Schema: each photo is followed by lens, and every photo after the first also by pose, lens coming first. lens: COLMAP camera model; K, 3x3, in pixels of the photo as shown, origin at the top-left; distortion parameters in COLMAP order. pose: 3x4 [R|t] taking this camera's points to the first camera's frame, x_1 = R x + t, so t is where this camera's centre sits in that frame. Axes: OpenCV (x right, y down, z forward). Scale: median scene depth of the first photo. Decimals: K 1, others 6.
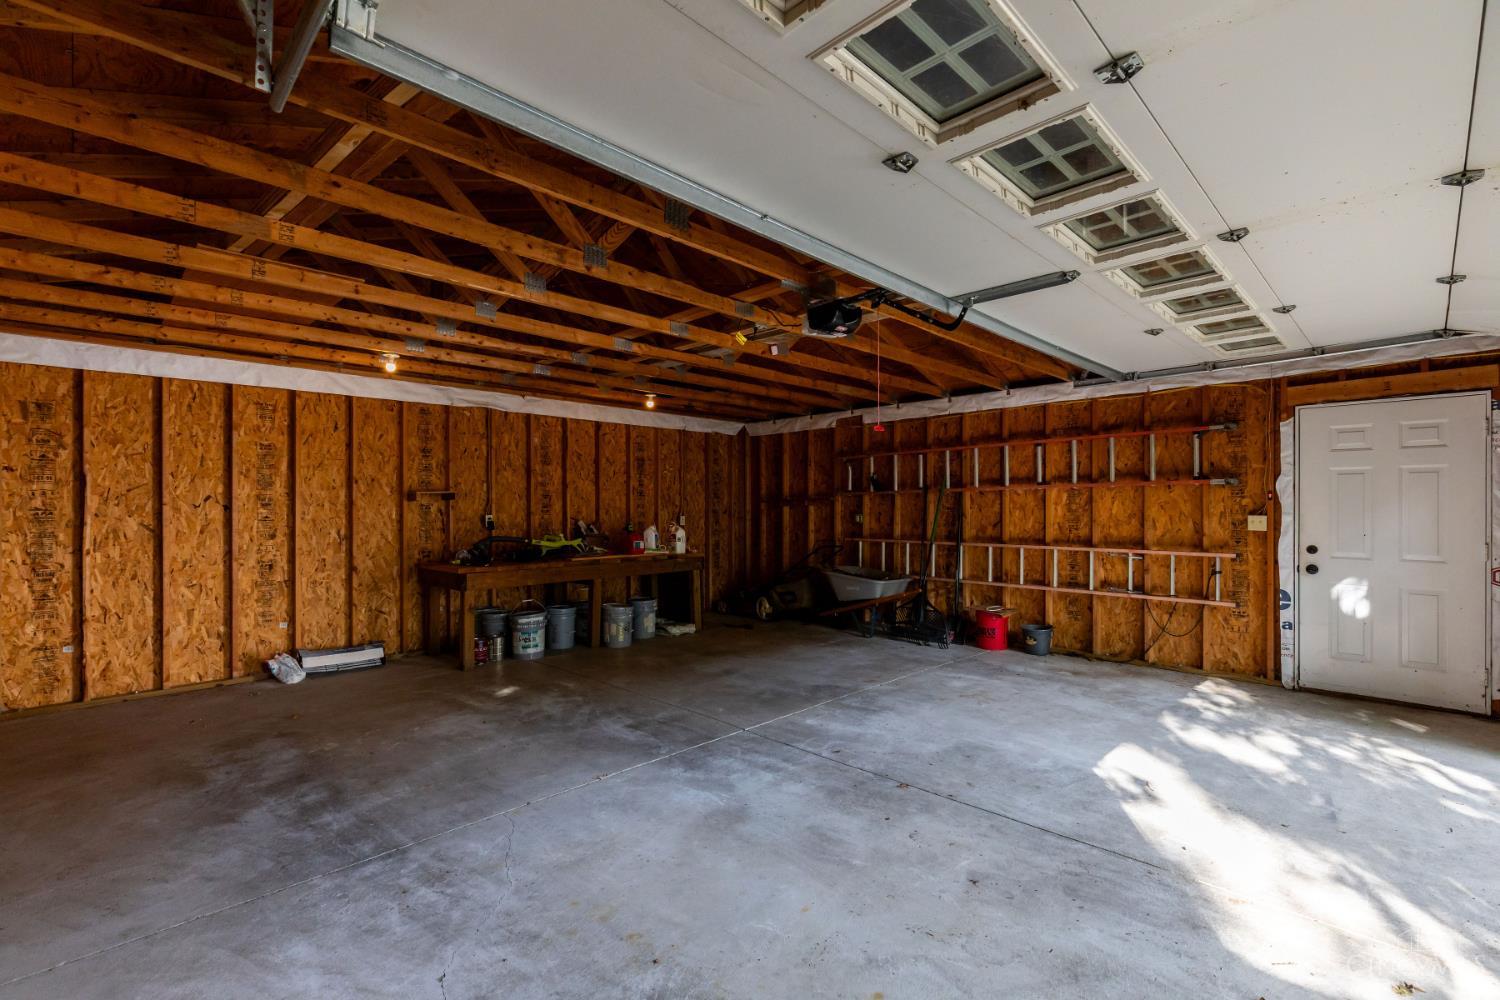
lens RADIAL K [[674.3, 0, 754.0], [0, 674.3, 502.5], [0, 0, 1]] dist [0.001967, -0.000241]
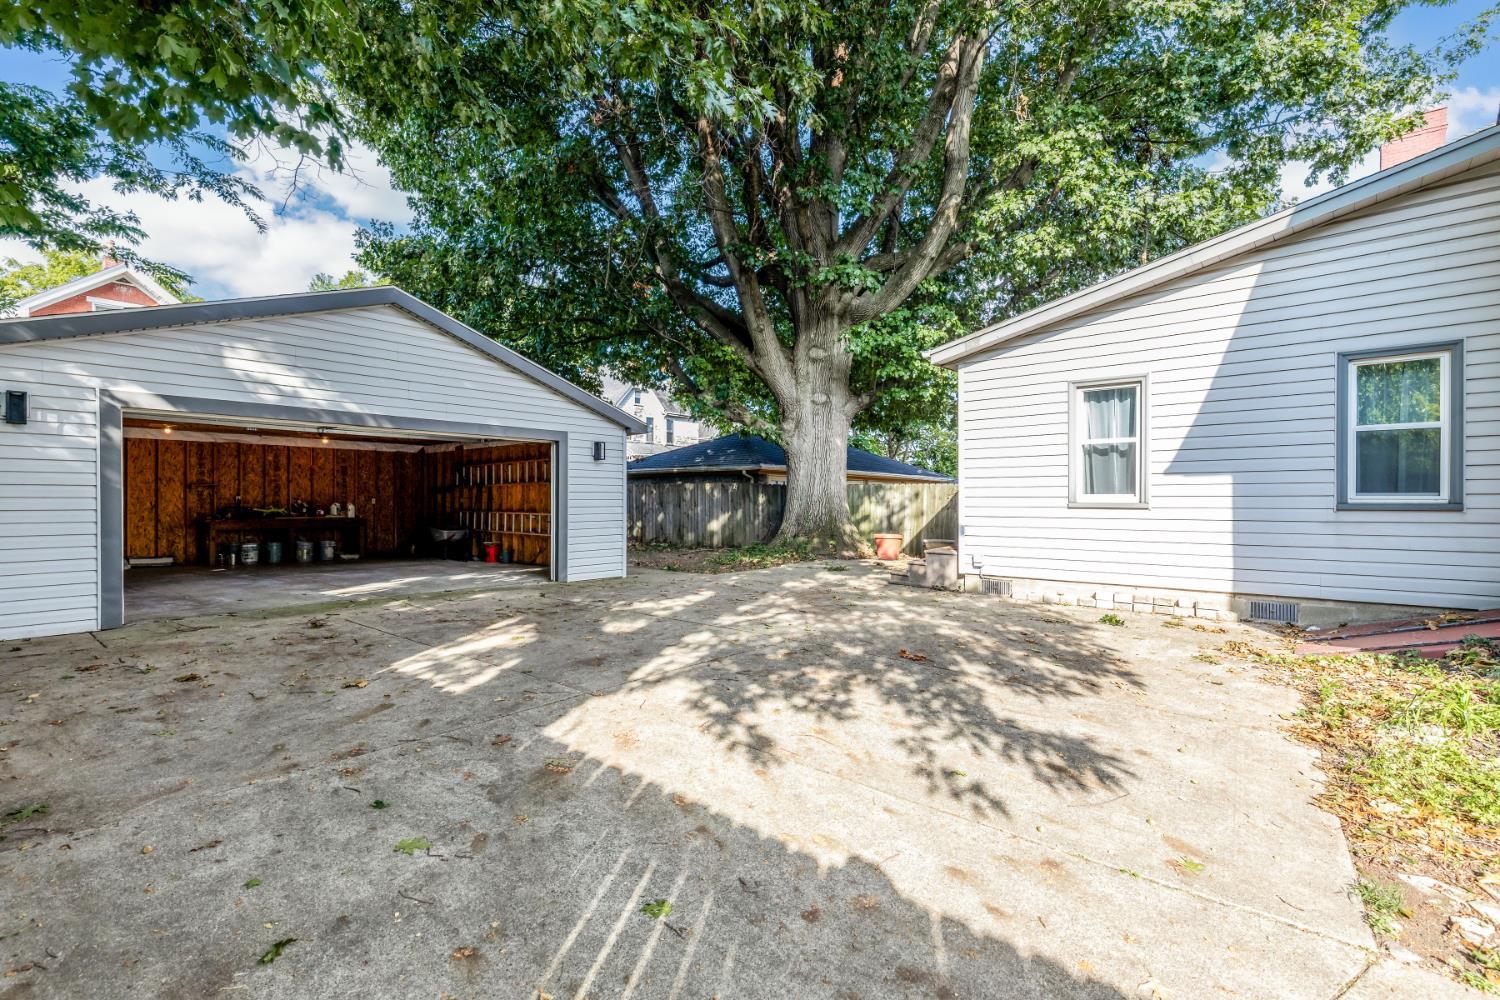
lens RADIAL K [[674.3, 0, 743.4], [0, 674.3, 505.5], [0, 0, 1]] dist [0.001967, -0.000241]
pose [[0.996566, 0.001255, 0.082794, 1.012393], [-0.002350, 0.999911, 0.013120, 0.016738], [-0.082770, -0.013270, 0.996480, -1.206792]]
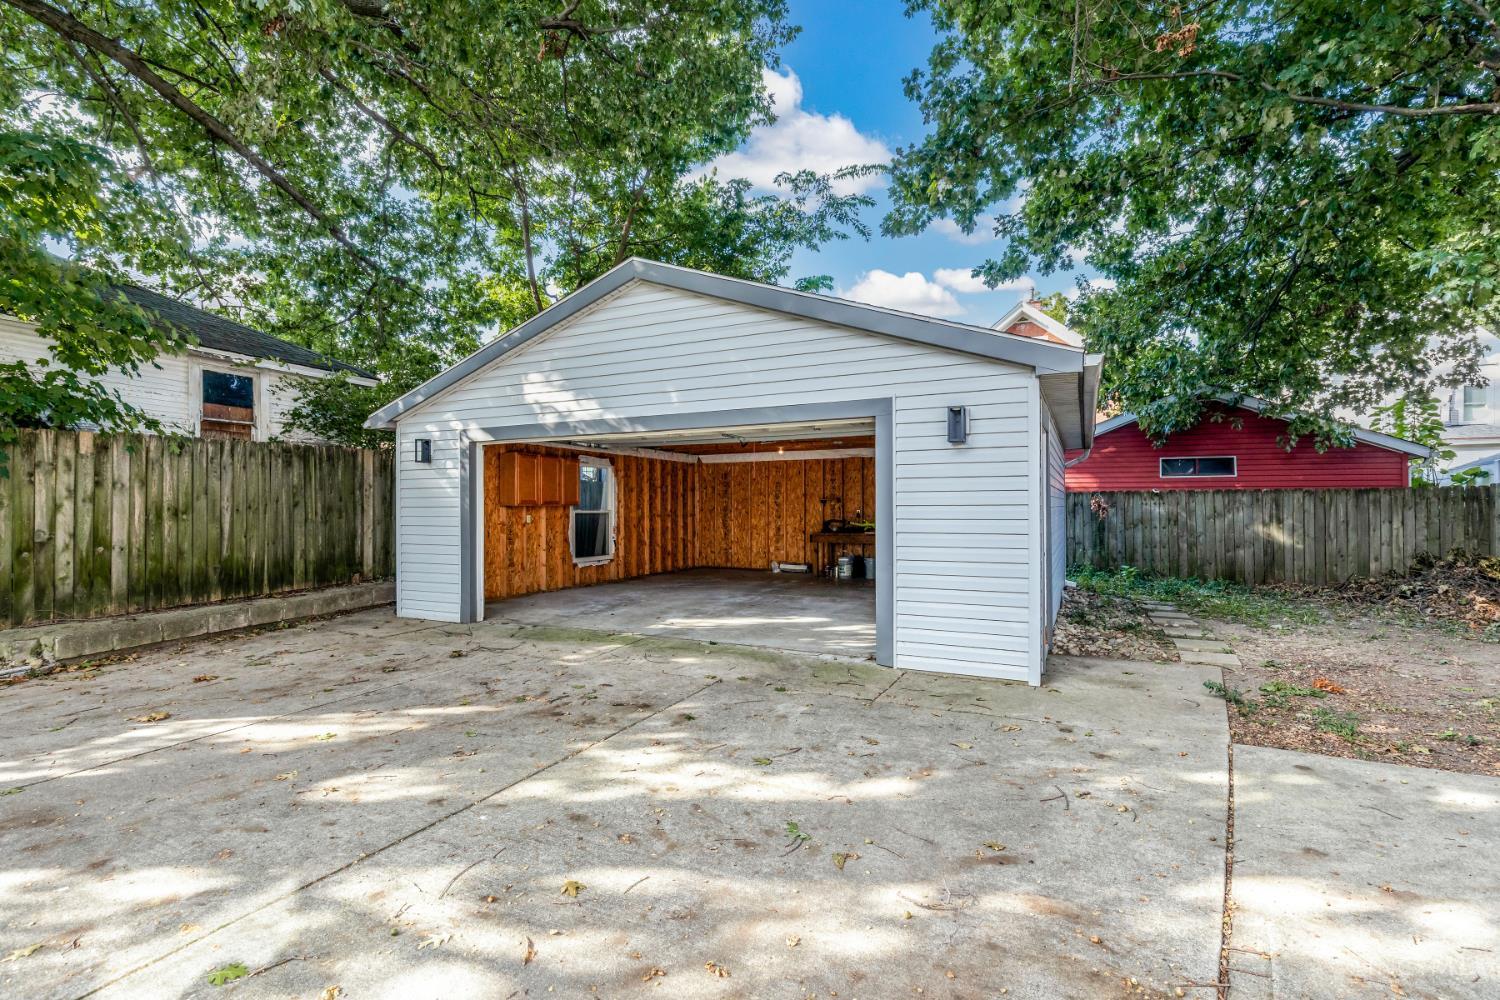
lens RADIAL K [[674.3, 0, 742.0], [0, 674.3, 502.4], [0, 0, 1]] dist [0.001967, -0.000241]
pose [[0.316113, -0.004576, -0.948711, 1.525695], [0.004829, 0.999983, -0.003214, 0.000222], [0.948709, -0.003565, 0.316130, 0.036714]]
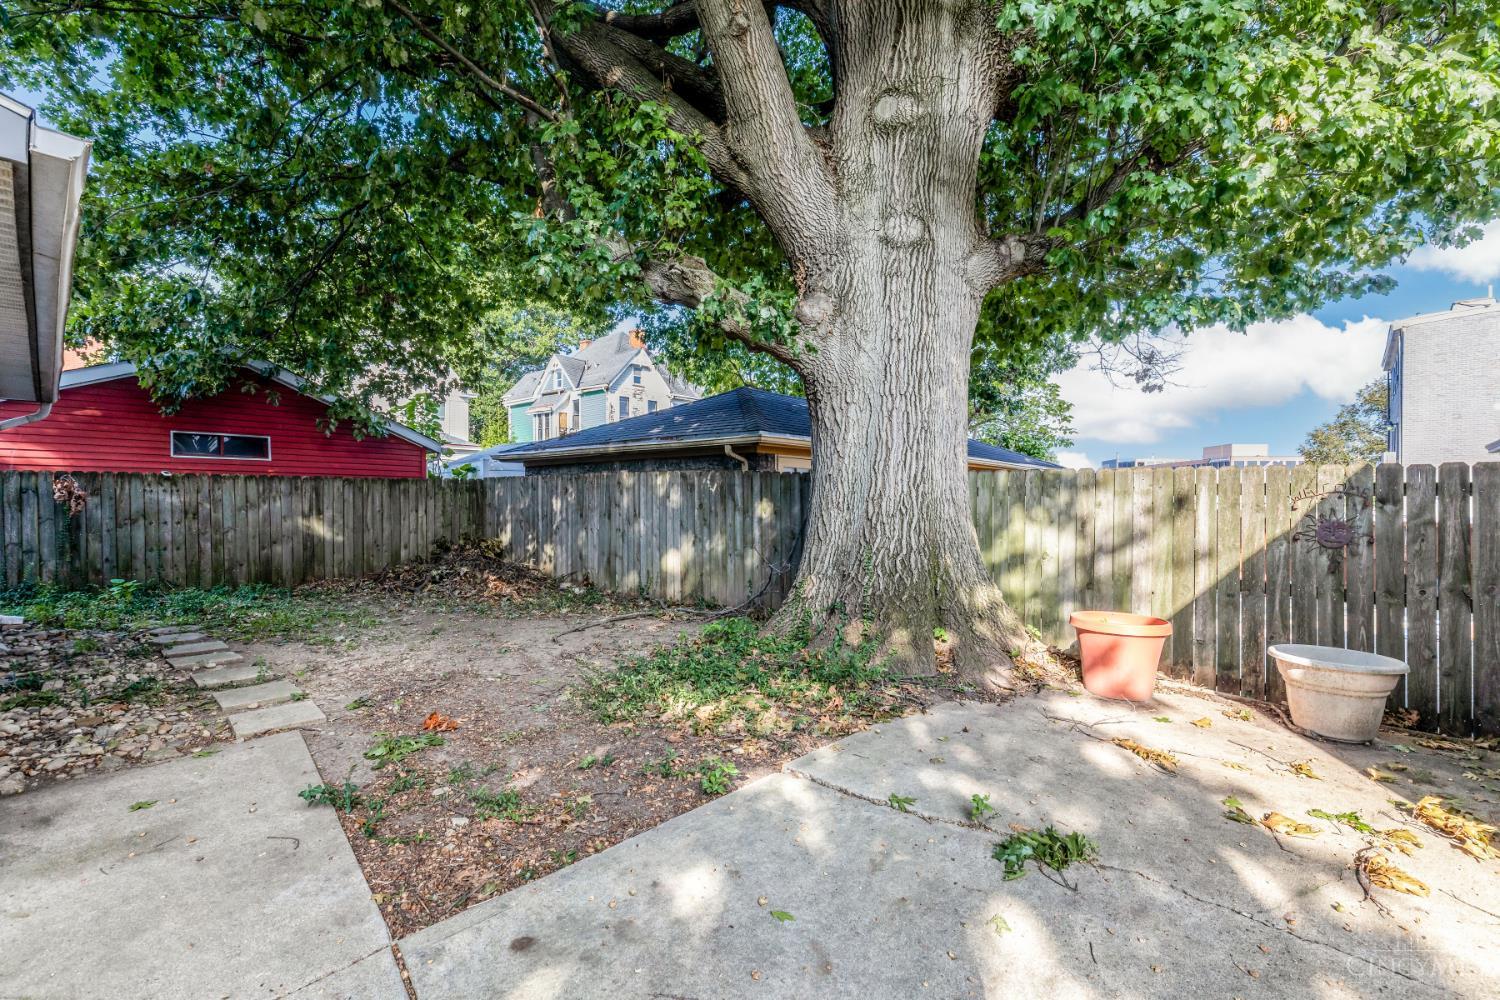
lens RADIAL K [[674.3, 0, 757.4], [0, 674.3, 508.2], [0, 0, 1]] dist [0.001967, -0.000241]
pose [[0.999422, 0.006252, 0.033404, 1.268554], [-0.006891, 0.999795, 0.019039, 0.004164], [-0.033278, -0.019258, 0.999261, 0.302458]]
